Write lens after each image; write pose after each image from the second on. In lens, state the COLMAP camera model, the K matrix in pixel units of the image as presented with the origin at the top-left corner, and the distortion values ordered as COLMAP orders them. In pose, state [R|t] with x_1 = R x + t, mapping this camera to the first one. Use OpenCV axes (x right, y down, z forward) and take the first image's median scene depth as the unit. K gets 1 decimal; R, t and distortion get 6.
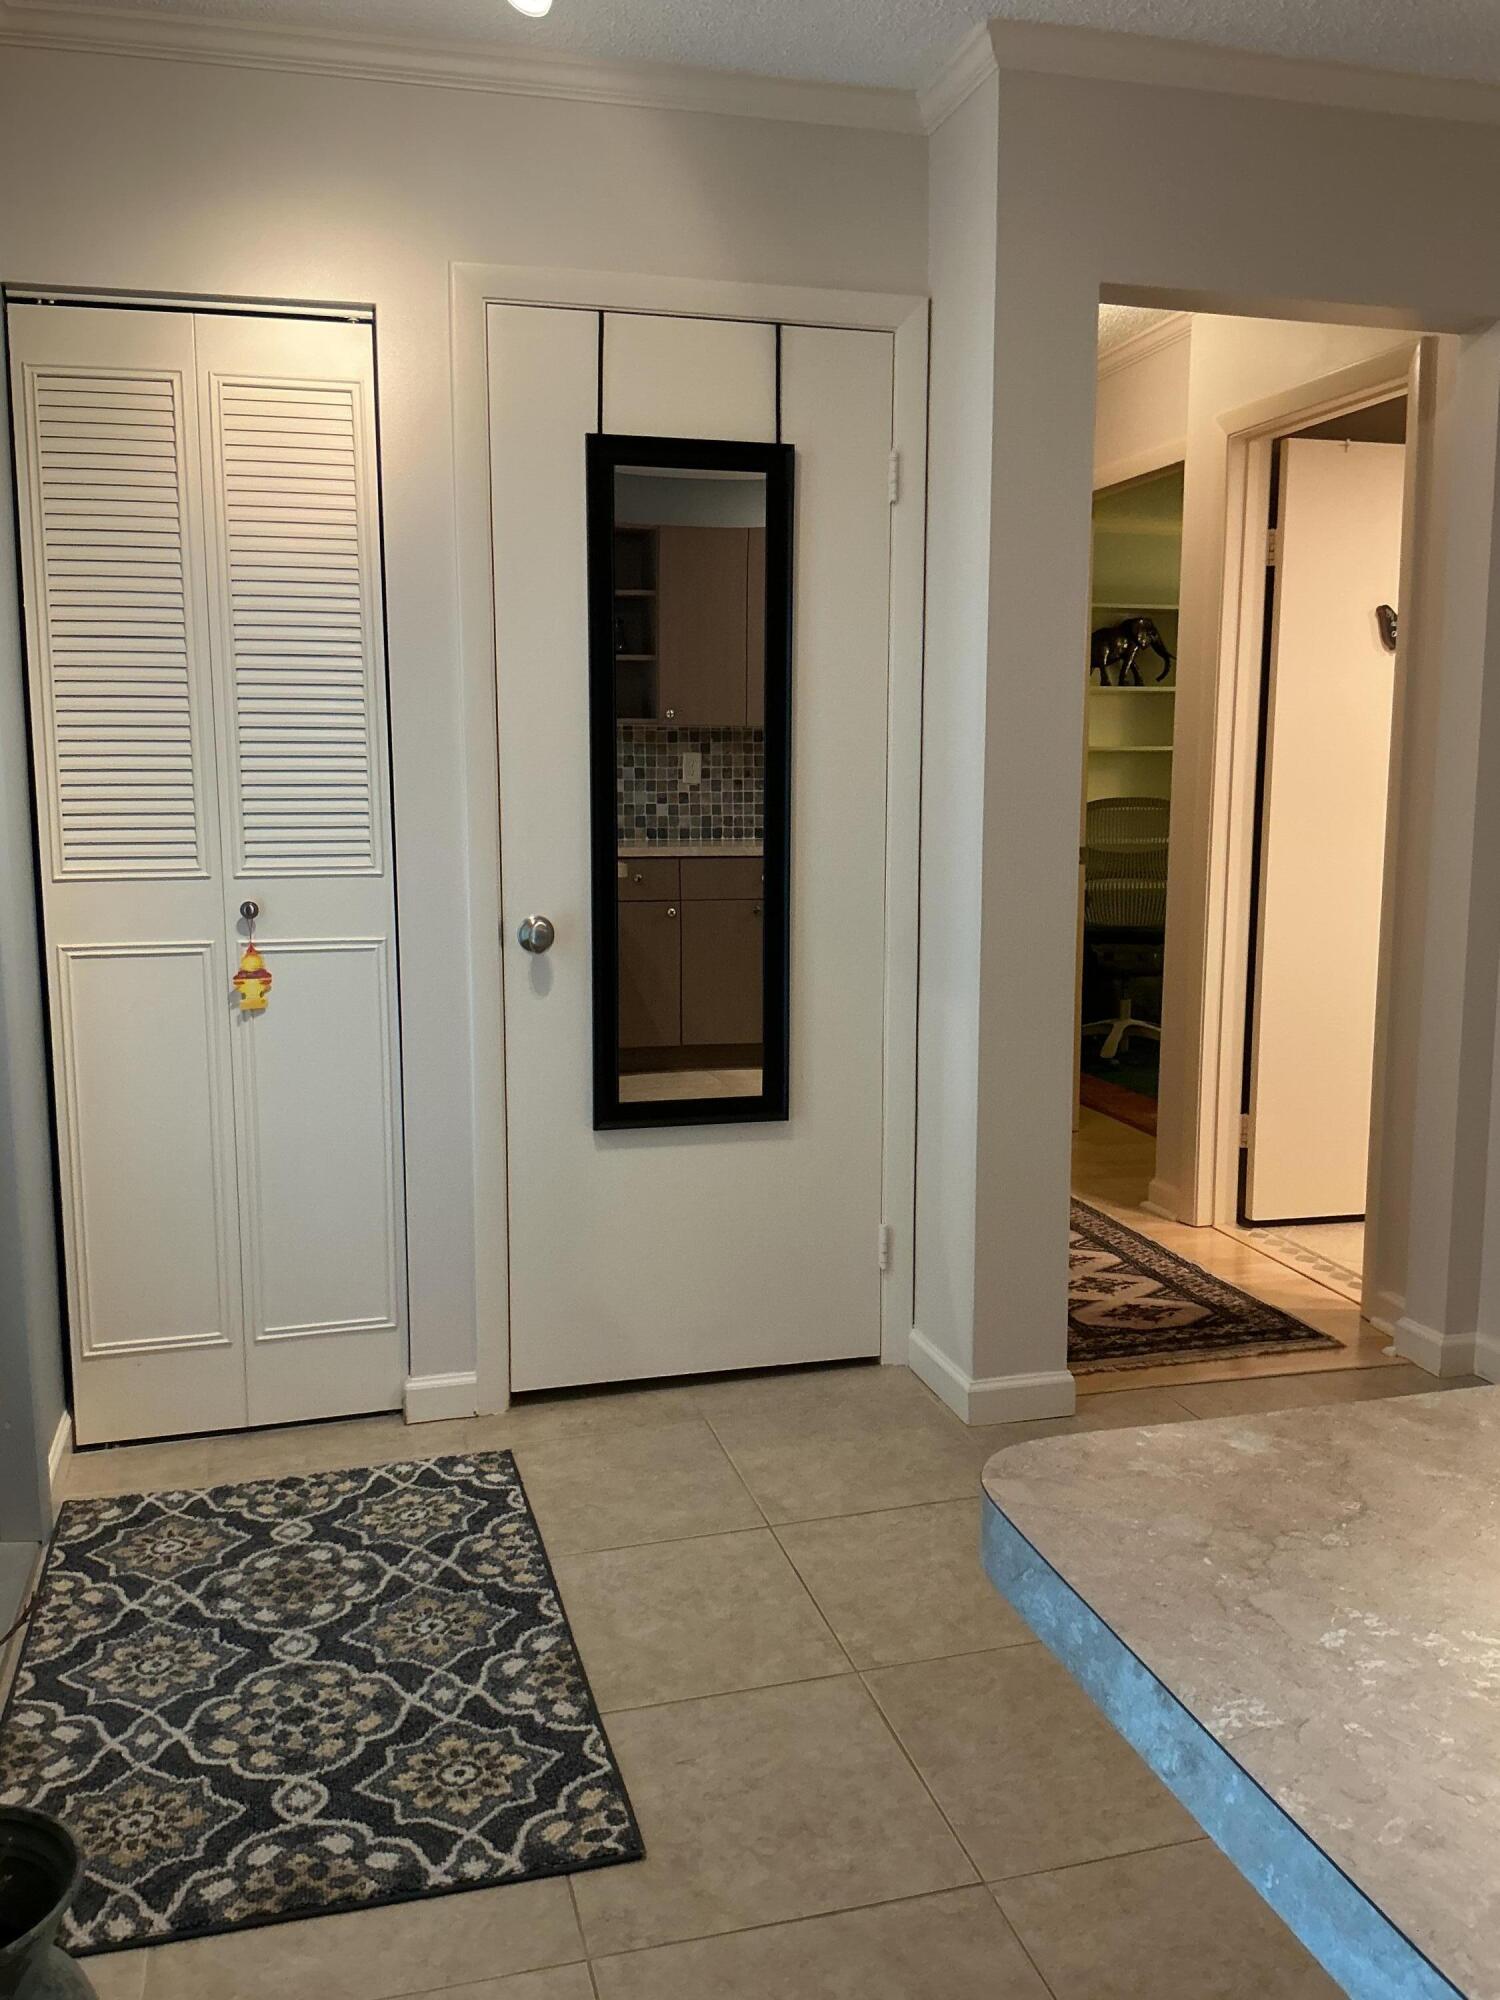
lens RADIAL K [[1664.7, 0, 750.0], [0, 1664.7, 1000.0], [0, 0, 1]] dist [0.102775, -0.152630]
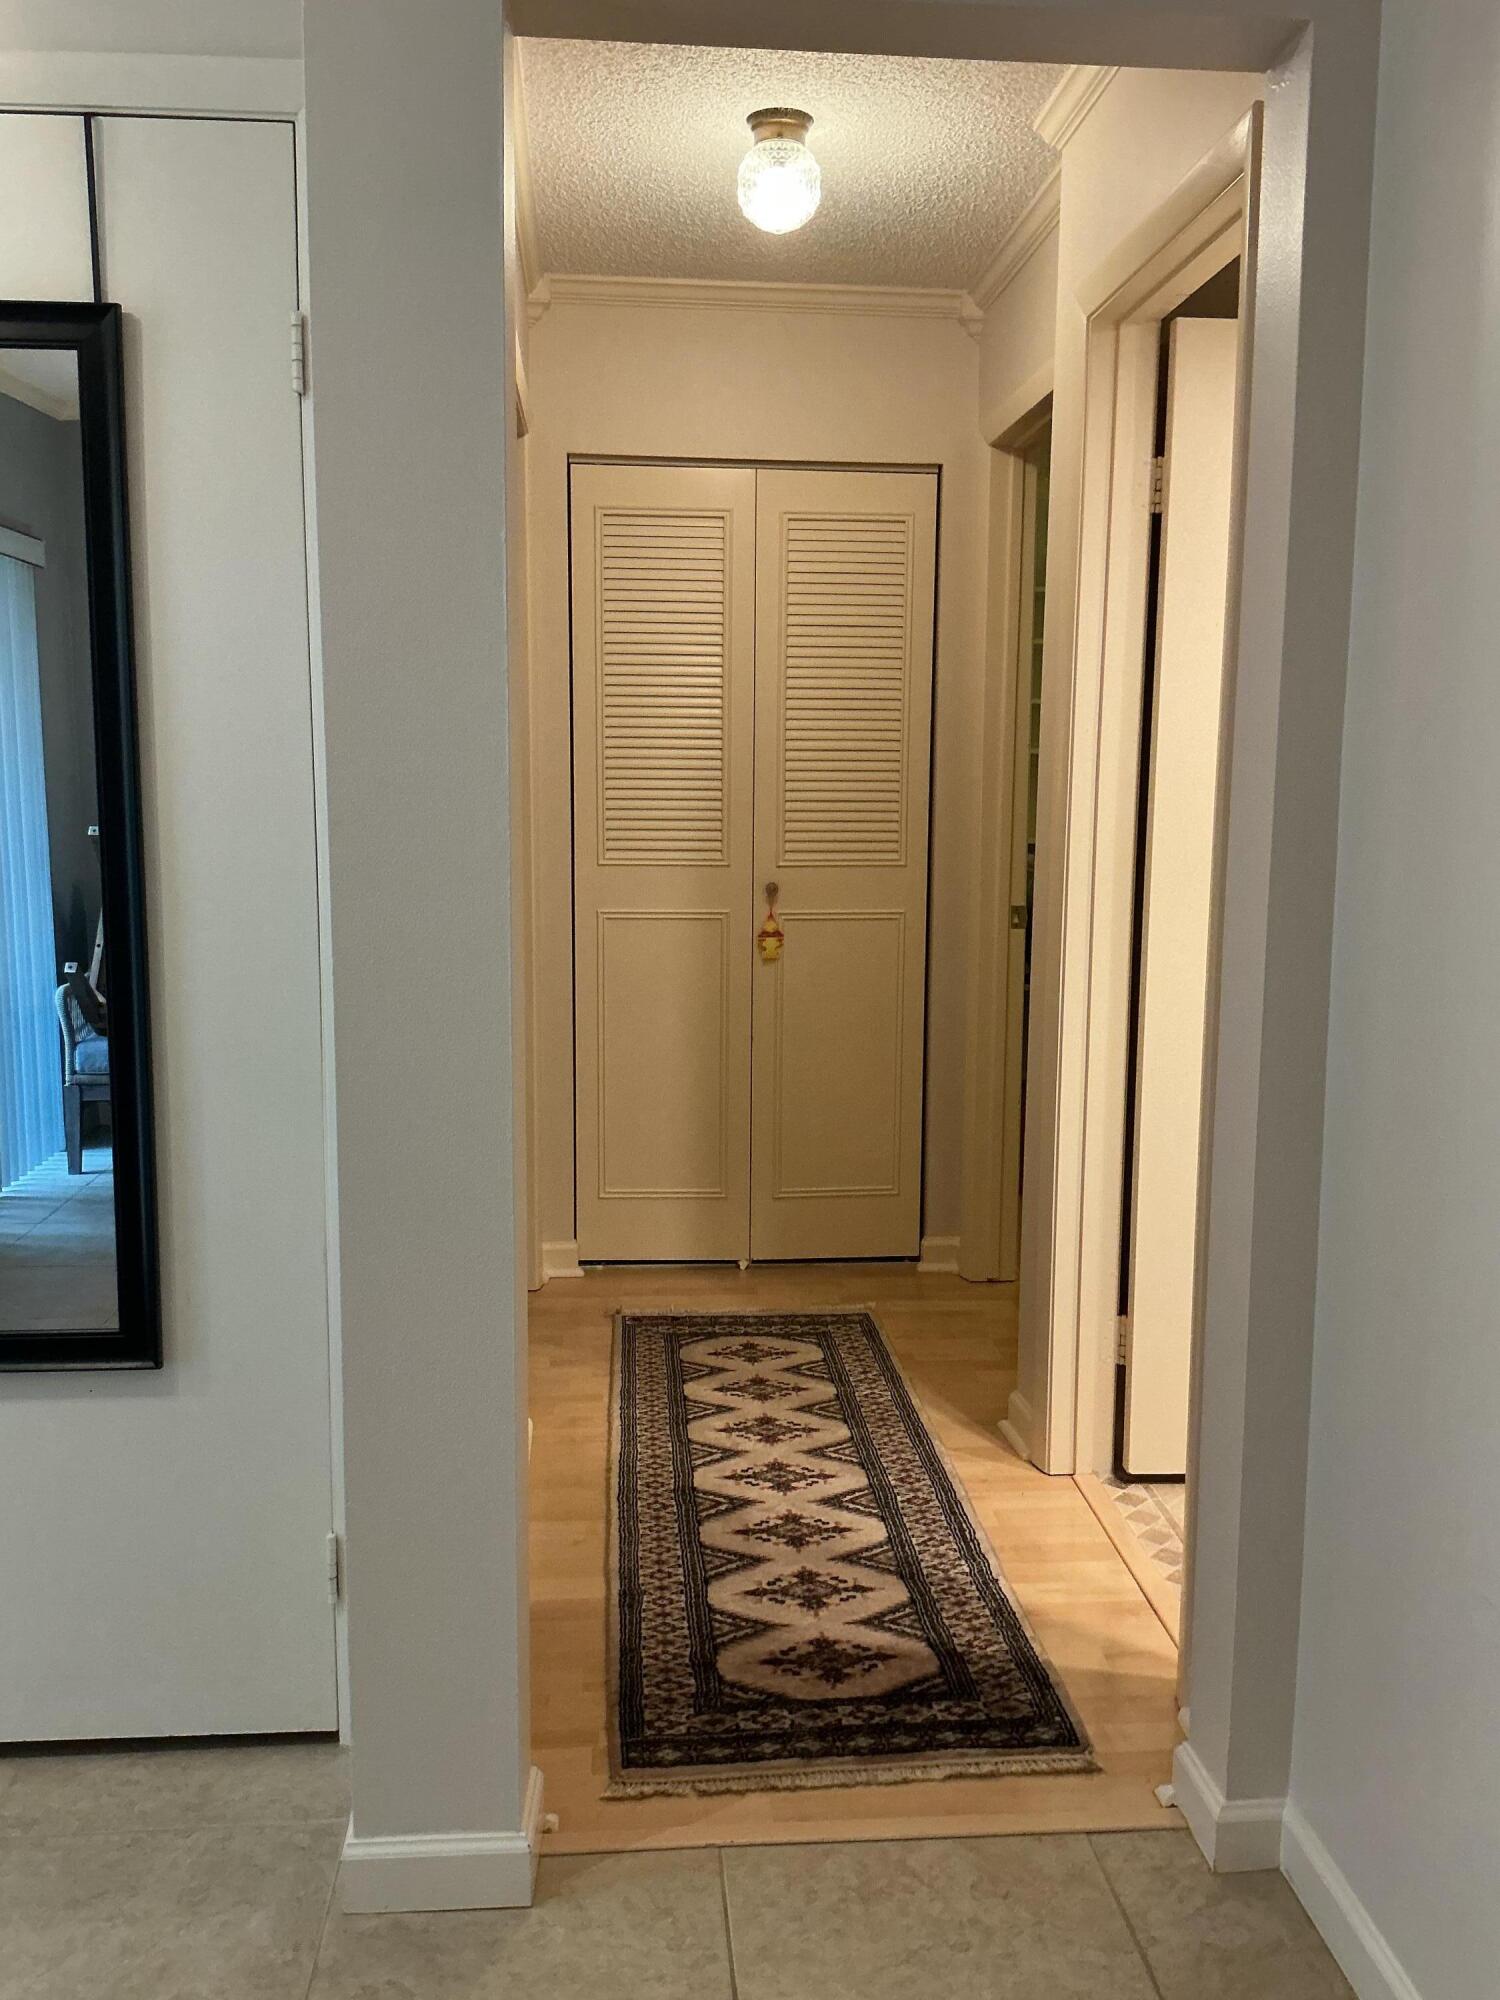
lens RADIAL K [[1683.9, 0, 750.0], [0, 1683.9, 1000.0], [0, 0, 1]] dist [0.077393, -0.170372]
pose [[0.984757, 0.034846, -0.170410, 0.312740], [-0.034658, 0.999391, 0.004079, -0.070986], [0.170448, 0.001889, 0.985365, 0.356995]]
